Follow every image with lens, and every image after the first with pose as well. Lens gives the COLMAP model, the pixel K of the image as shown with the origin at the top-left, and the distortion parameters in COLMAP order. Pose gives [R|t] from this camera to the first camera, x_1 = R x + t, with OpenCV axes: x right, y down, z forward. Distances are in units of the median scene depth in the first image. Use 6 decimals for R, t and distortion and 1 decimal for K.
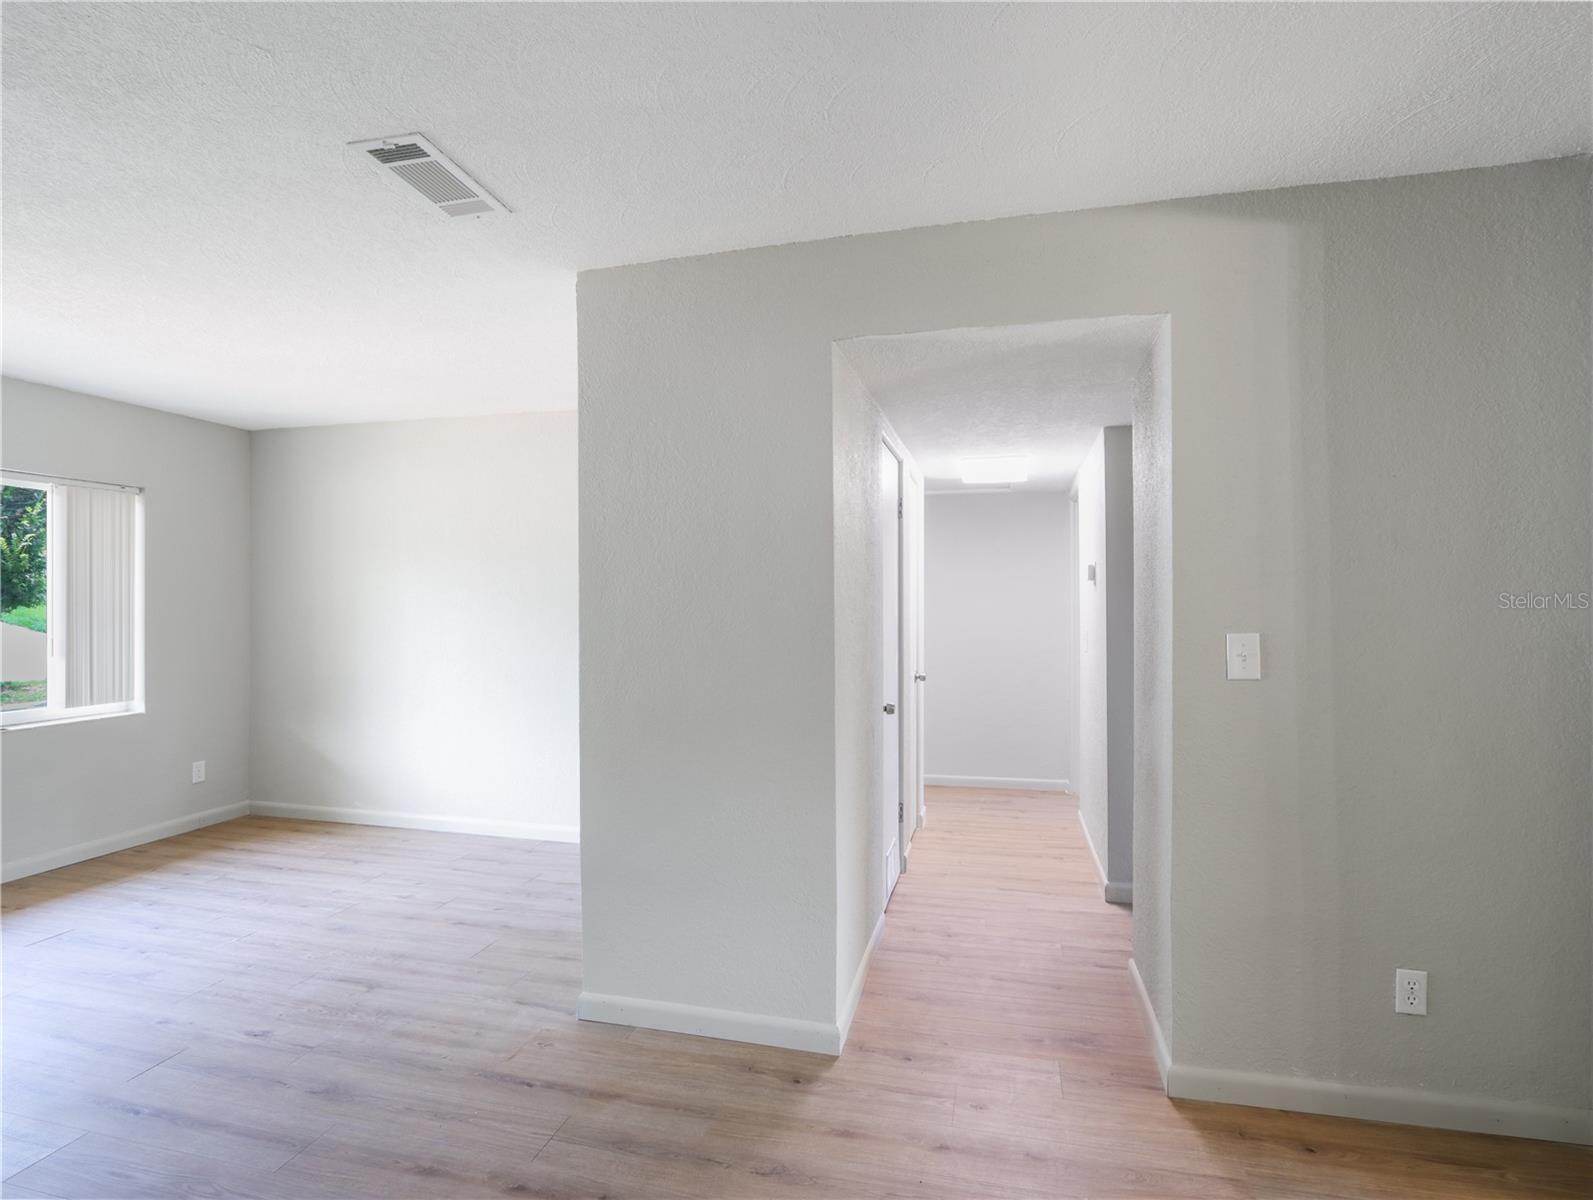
lens RADIAL K [[855.0, 0, 800.9], [0, 855.0, 607.2], [0, 0, 1]] dist [-0.018593, 0.000514]
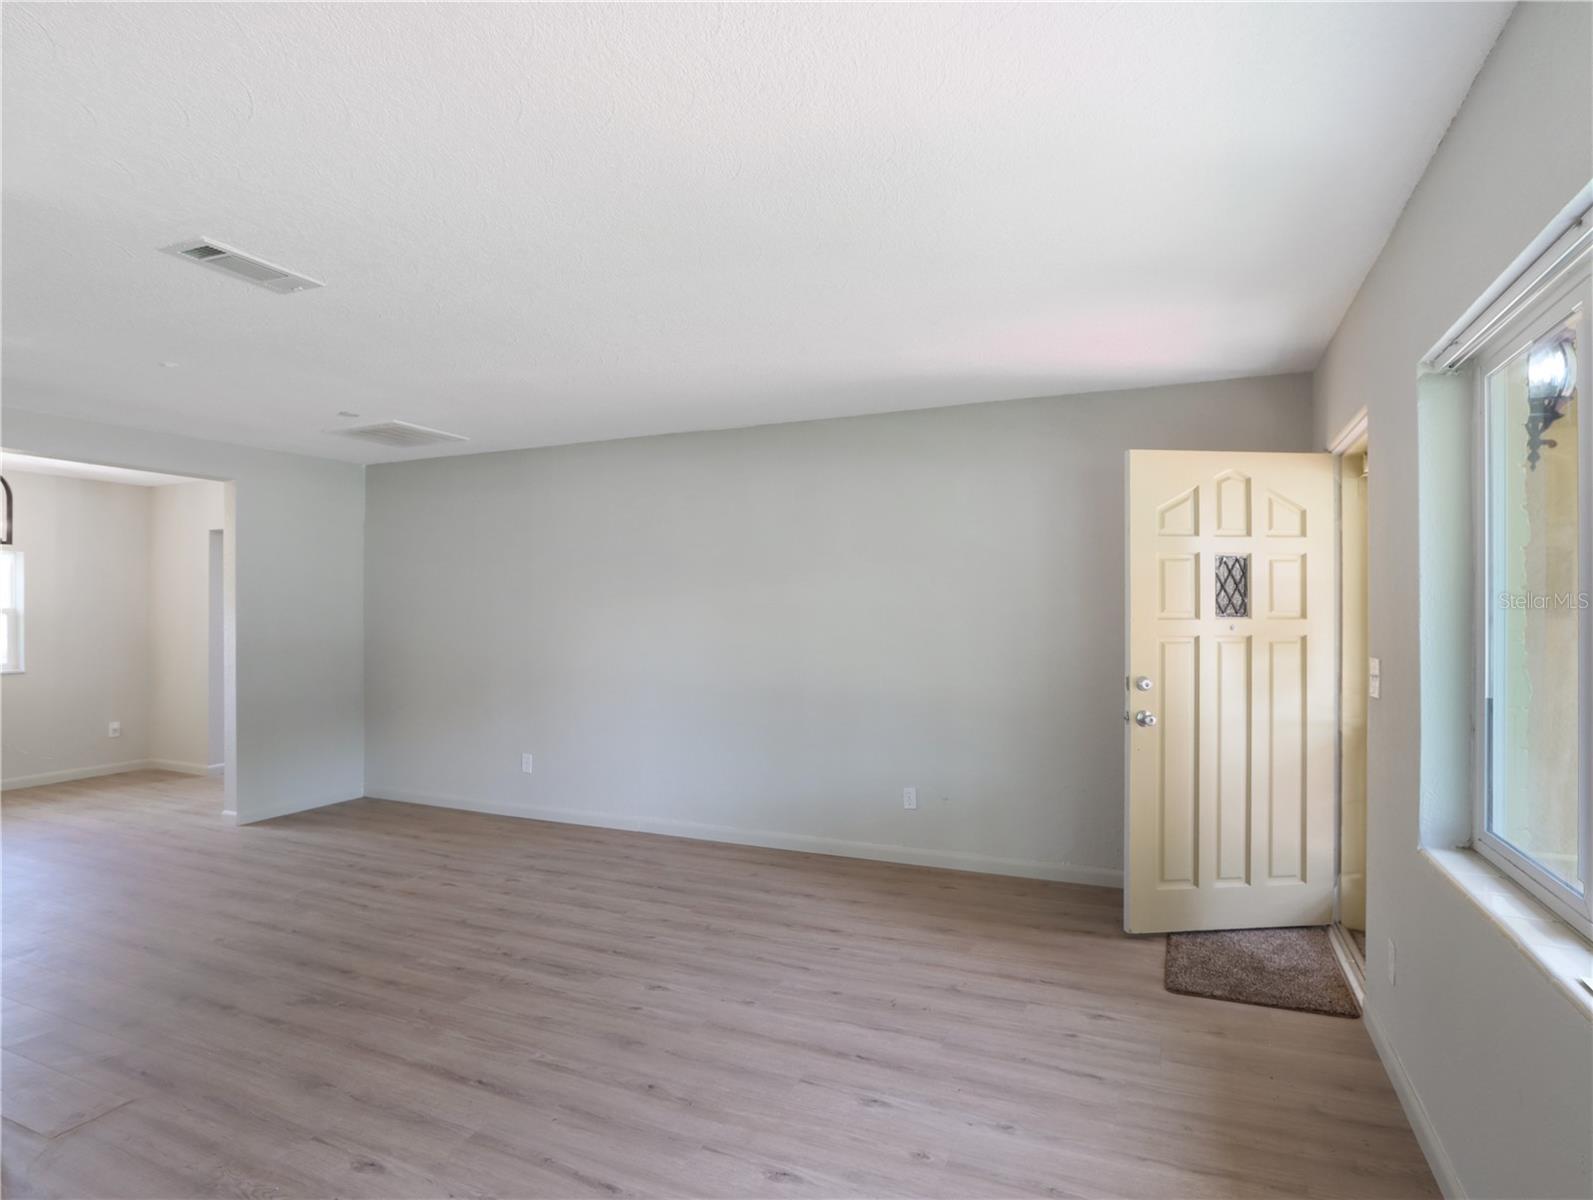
lens RADIAL K [[855.0, 0, 800.9], [0, 855.0, 607.2], [0, 0, 1]] dist [-0.018593, 0.000514]
pose [[-0.987552, -0.000709, 0.157292, -1.099779], [-0.000871, 0.999999, -0.000957, -0.015207], [-0.157291, -0.001082, -0.987552, 1.619736]]
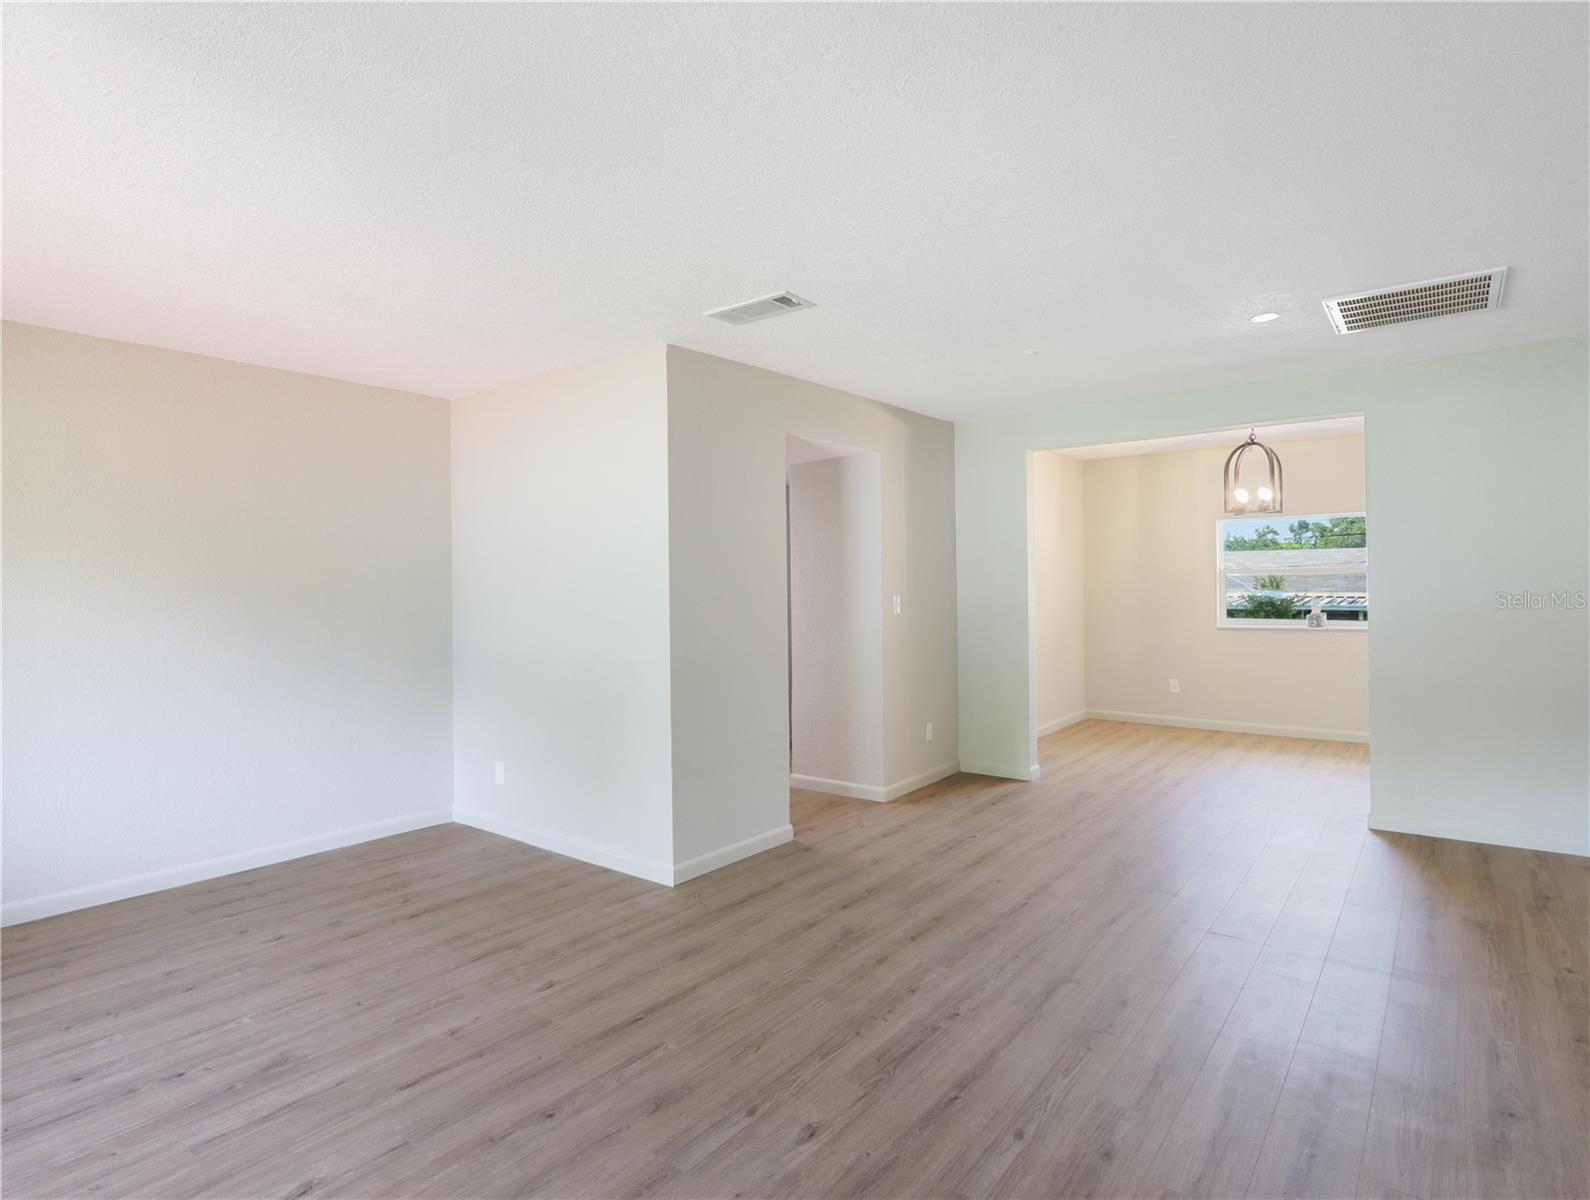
lens RADIAL K [[853.4, 0, 799.4], [0, 853.4, 607.2], [0, 0, 1]] dist [-0.018593, 0.000514]
pose [[0.396973, -0.032431, 0.917257, -1.416412], [0.019478, 0.999448, 0.026907, -0.003795], [-0.917624, 0.007185, 0.397386, 0.252297]]
